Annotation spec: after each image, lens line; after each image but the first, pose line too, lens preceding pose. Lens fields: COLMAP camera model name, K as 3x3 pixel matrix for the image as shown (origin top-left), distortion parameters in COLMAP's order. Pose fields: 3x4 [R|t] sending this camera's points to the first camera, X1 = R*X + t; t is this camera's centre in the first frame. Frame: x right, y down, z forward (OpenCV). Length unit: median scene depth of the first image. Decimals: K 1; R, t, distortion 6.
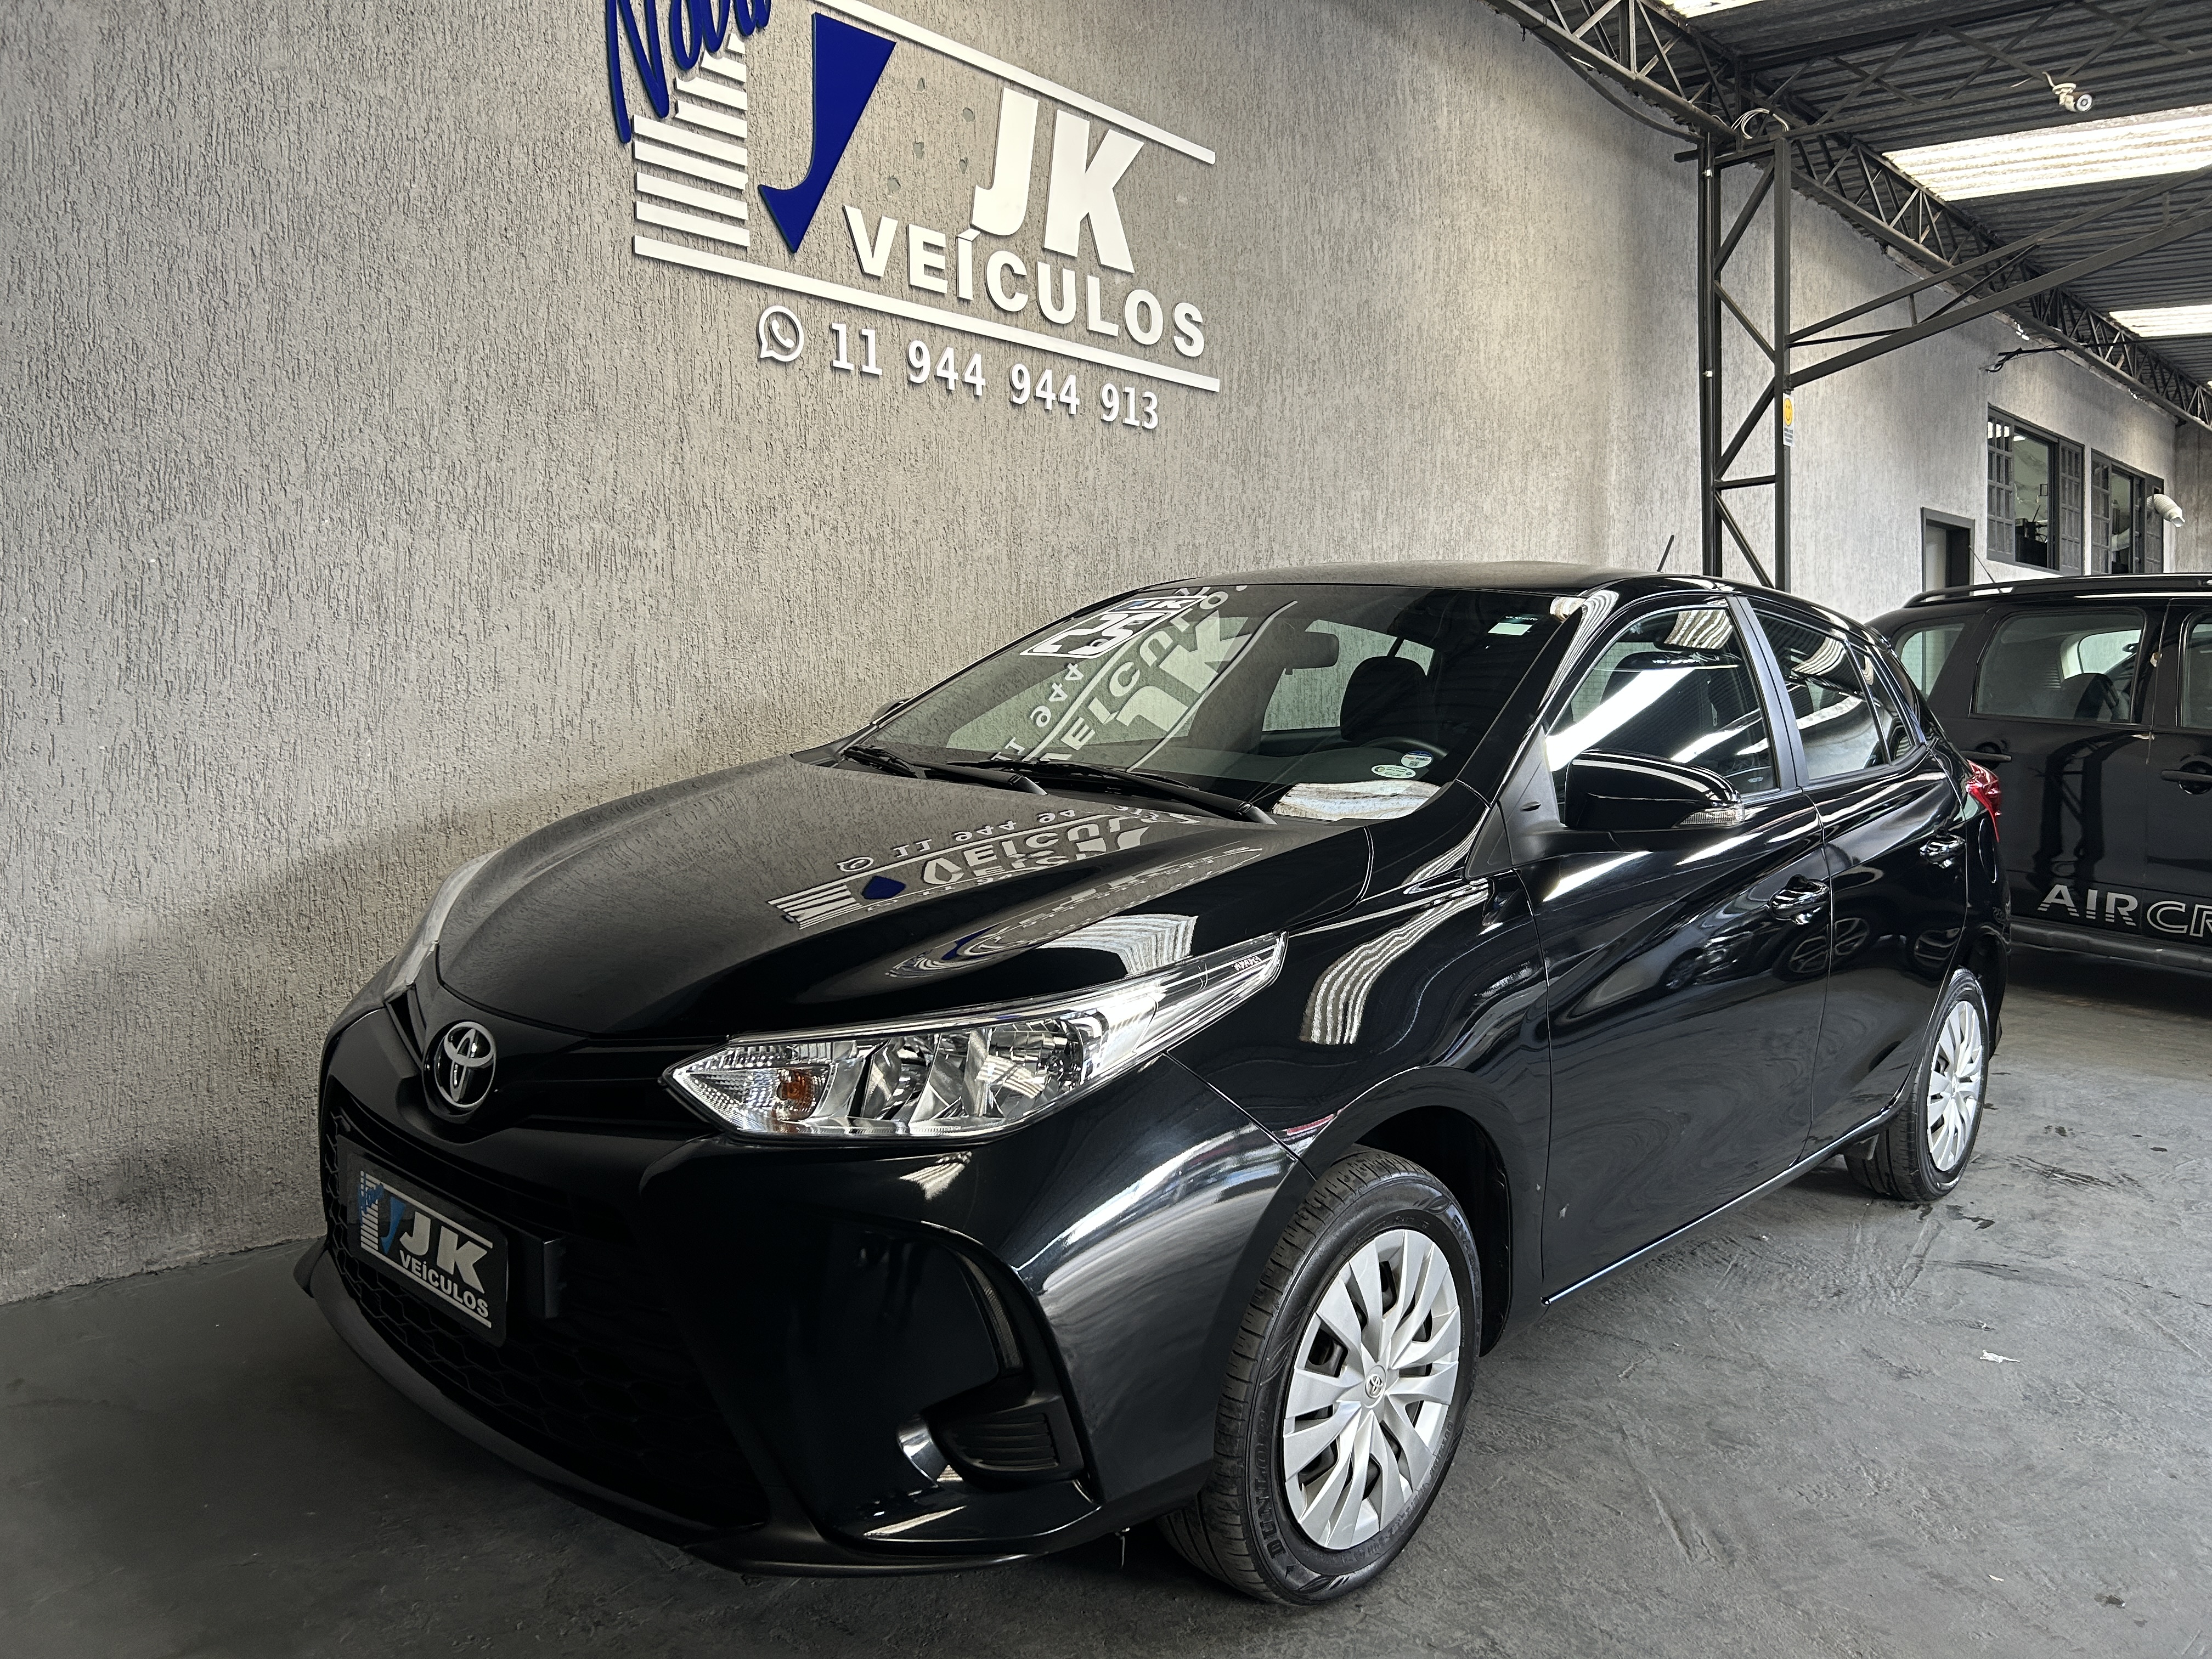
lens RADIAL K [[1684.3, 0, 1114.5], [0, 1684.3, 837.7], [0, 0, 1]] dist [0.045465, -0.051452]
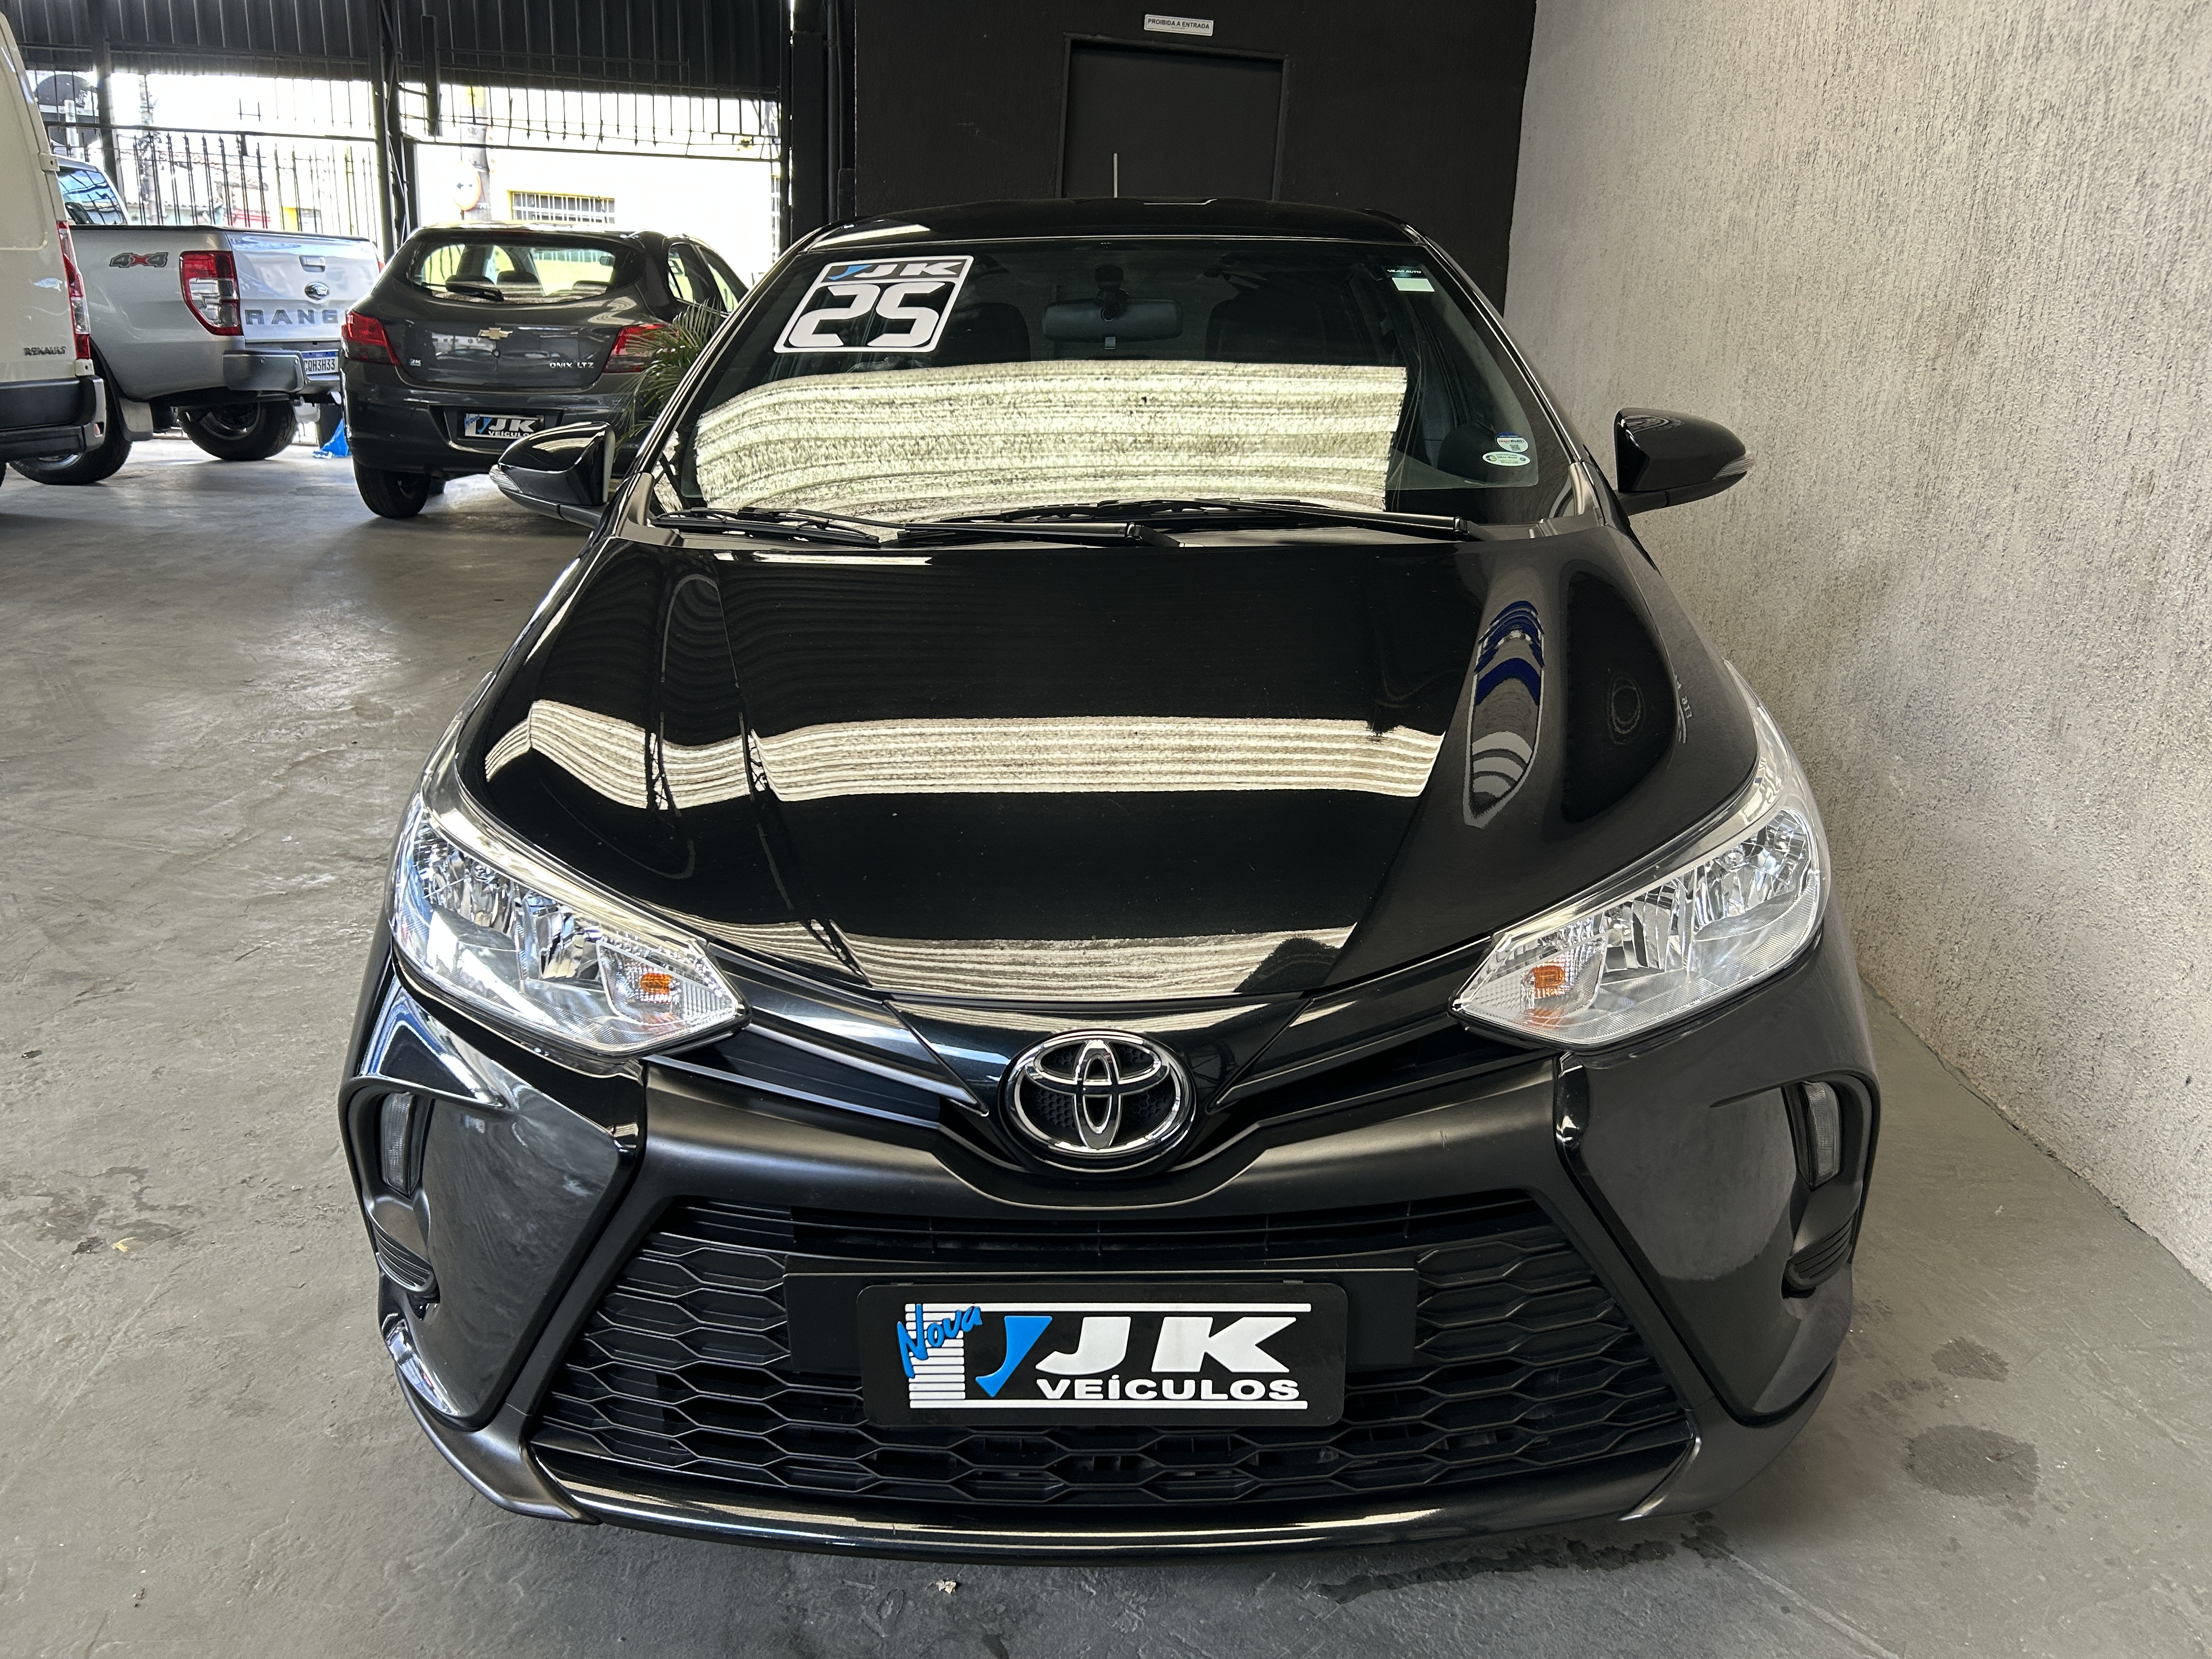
lens RADIAL K [[1684.3, 0, 1100.1], [0, 1684.3, 819.7], [0, 0, 1]] dist [0.045465, -0.051452]
pose [[-0.748786, 0.173460, -0.639712, 0.727913], [-0.073047, 0.937673, 0.339755, -0.131654], [0.658774, 0.301133, -0.689446, 1.423283]]
